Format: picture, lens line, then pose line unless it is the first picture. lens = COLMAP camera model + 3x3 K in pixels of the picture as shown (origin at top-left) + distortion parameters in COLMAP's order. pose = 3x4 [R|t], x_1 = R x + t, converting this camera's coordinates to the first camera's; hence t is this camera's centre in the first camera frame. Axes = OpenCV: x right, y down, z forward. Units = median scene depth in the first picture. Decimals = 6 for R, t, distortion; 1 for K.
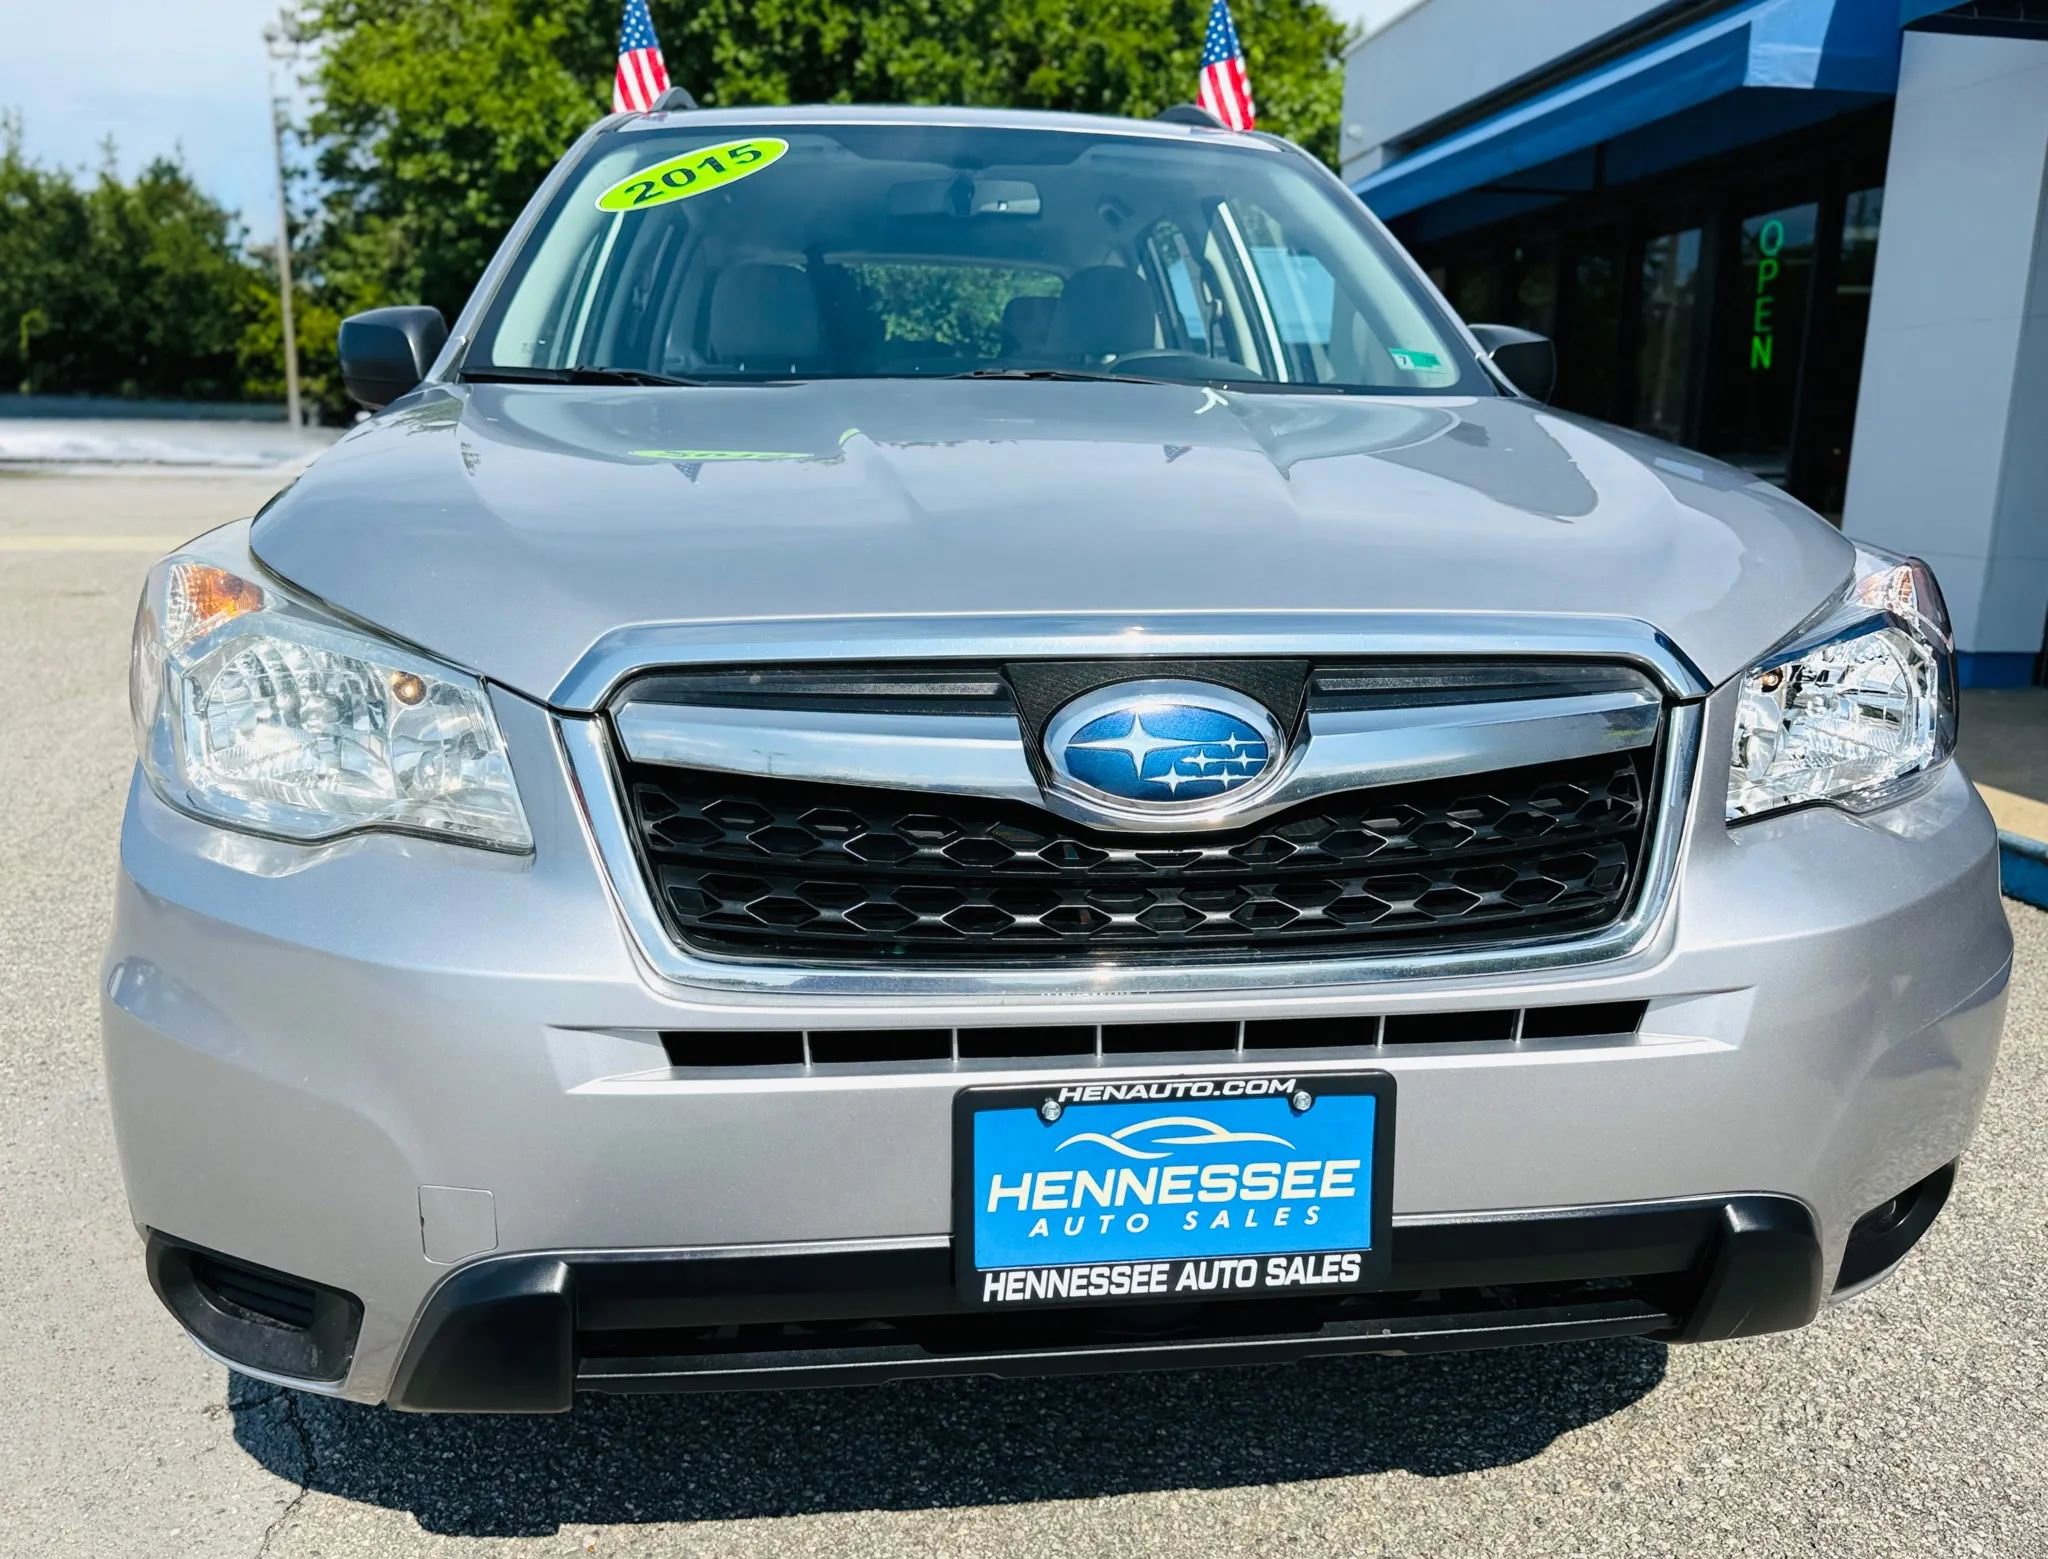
lens RADIAL K [[1525.3, 0, 1003.8], [0, 1525.3, 757.5], [0, 0, 1]] dist [0.033952, -0.035447]
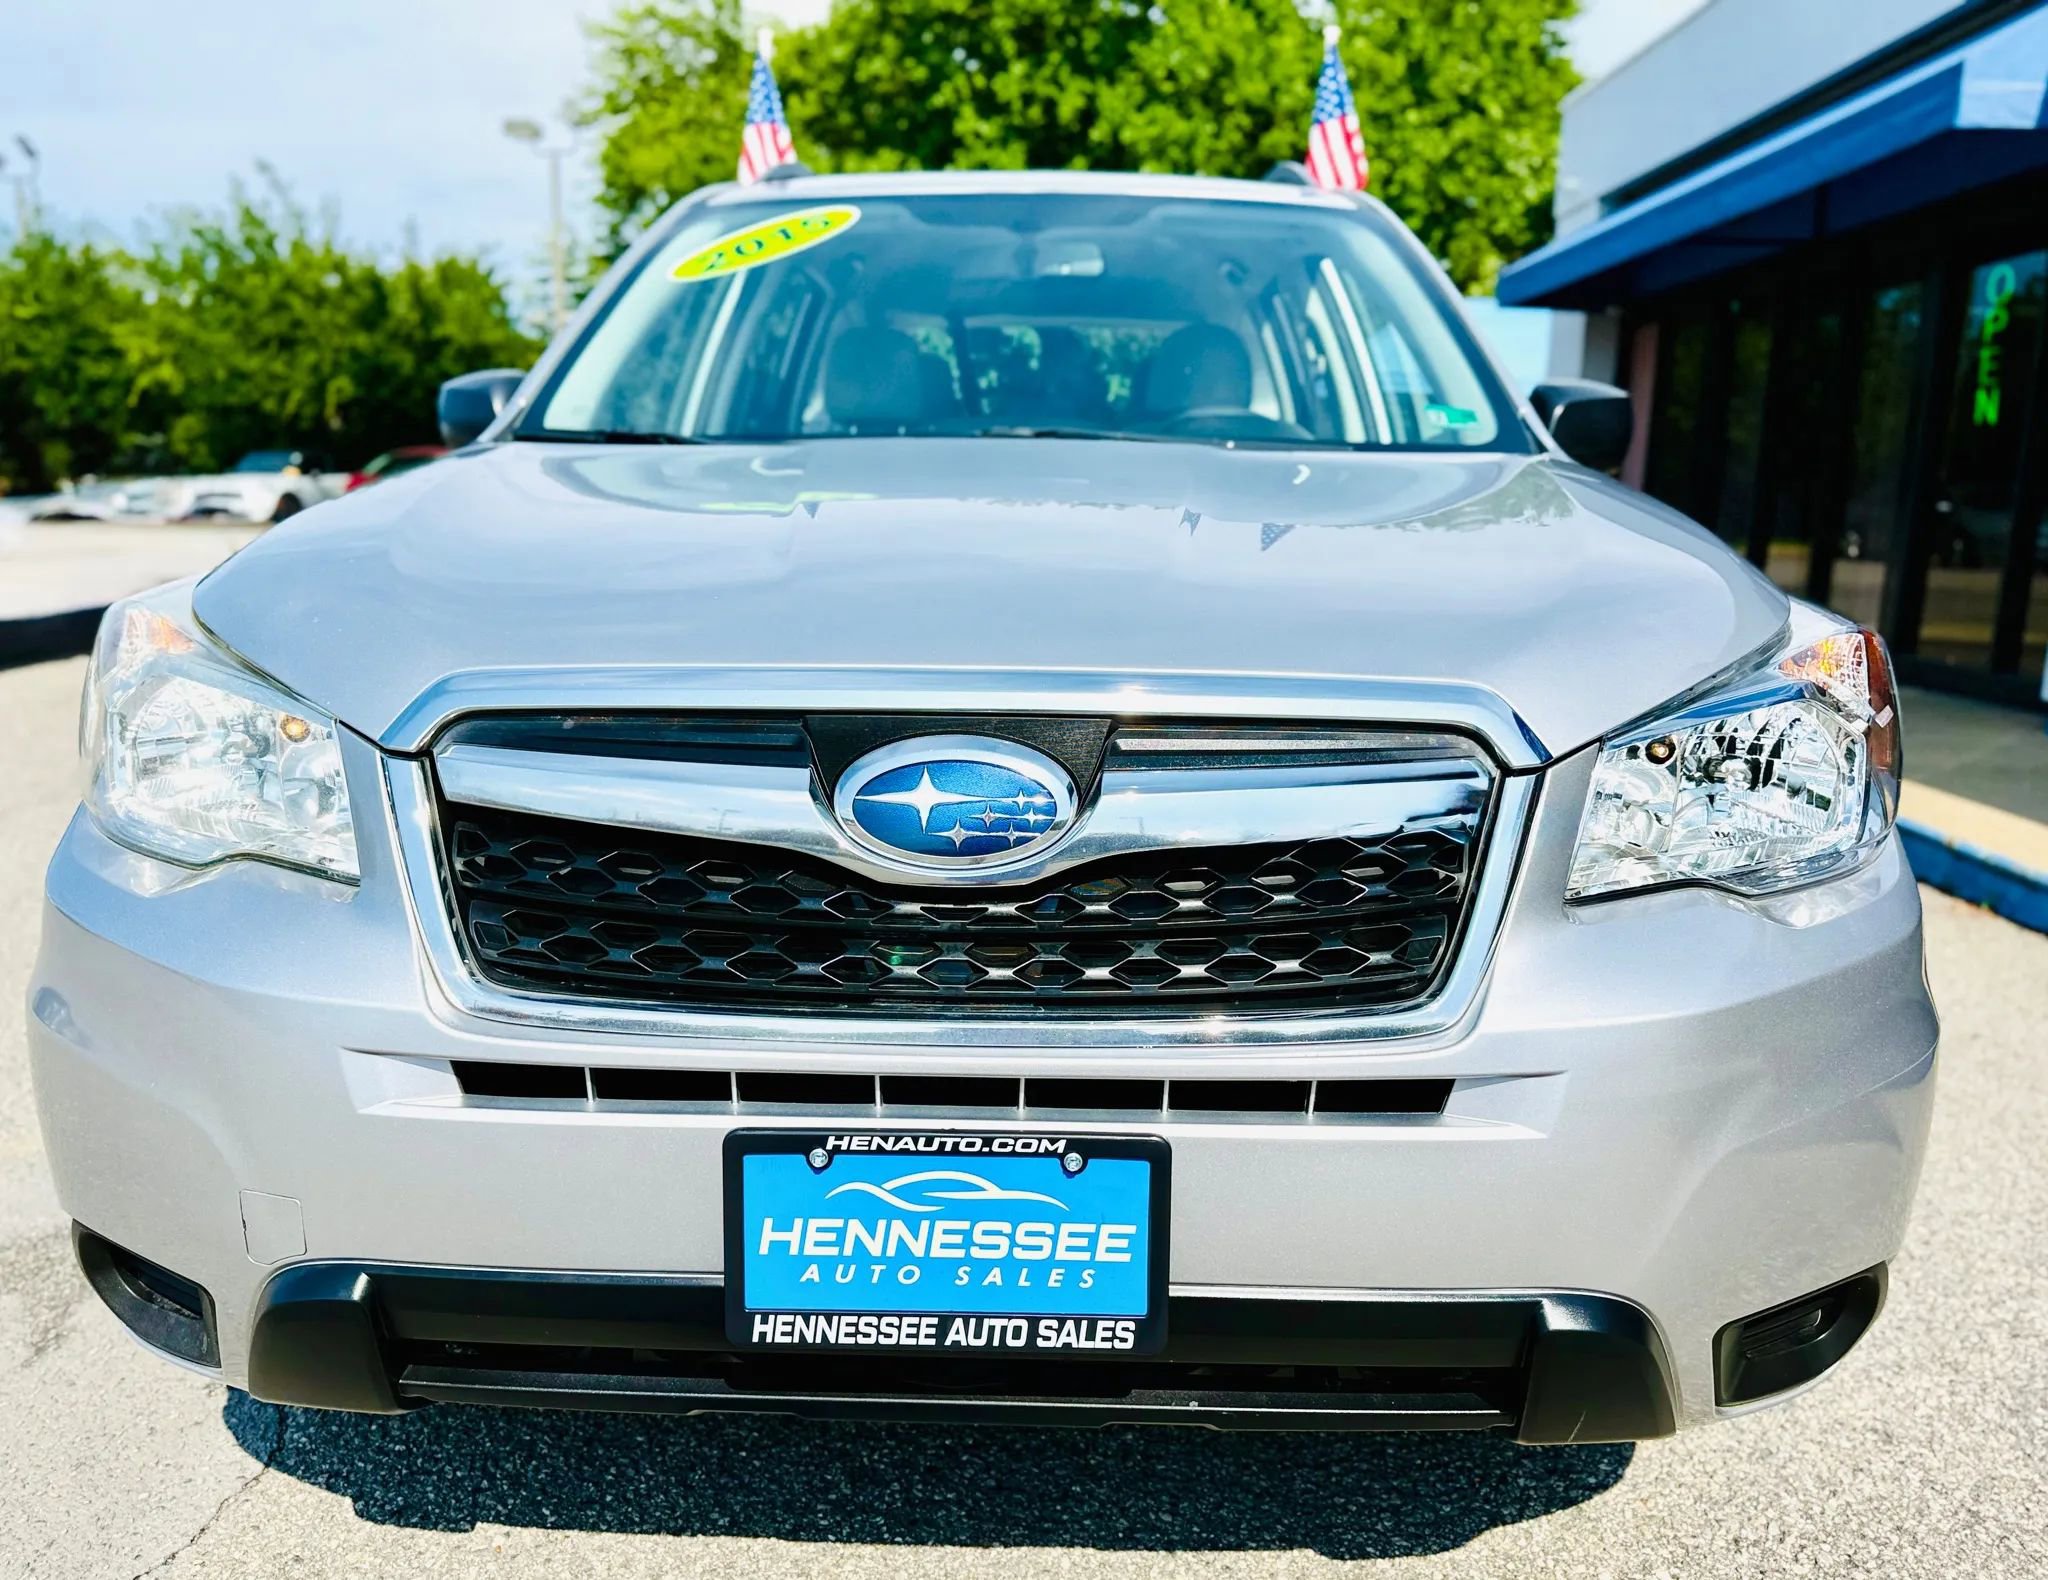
lens RADIAL K [[1496.2, 0, 1029.1], [0, 1496.2, 794.1], [0, 0, 1]] dist [0.030205, -0.029786]
pose [[0.990184, 0.029339, -0.136654, 0.284116], [-0.030618, 0.999505, -0.007267, -0.006426], [0.136373, 0.011379, 0.990592, 0.029467]]
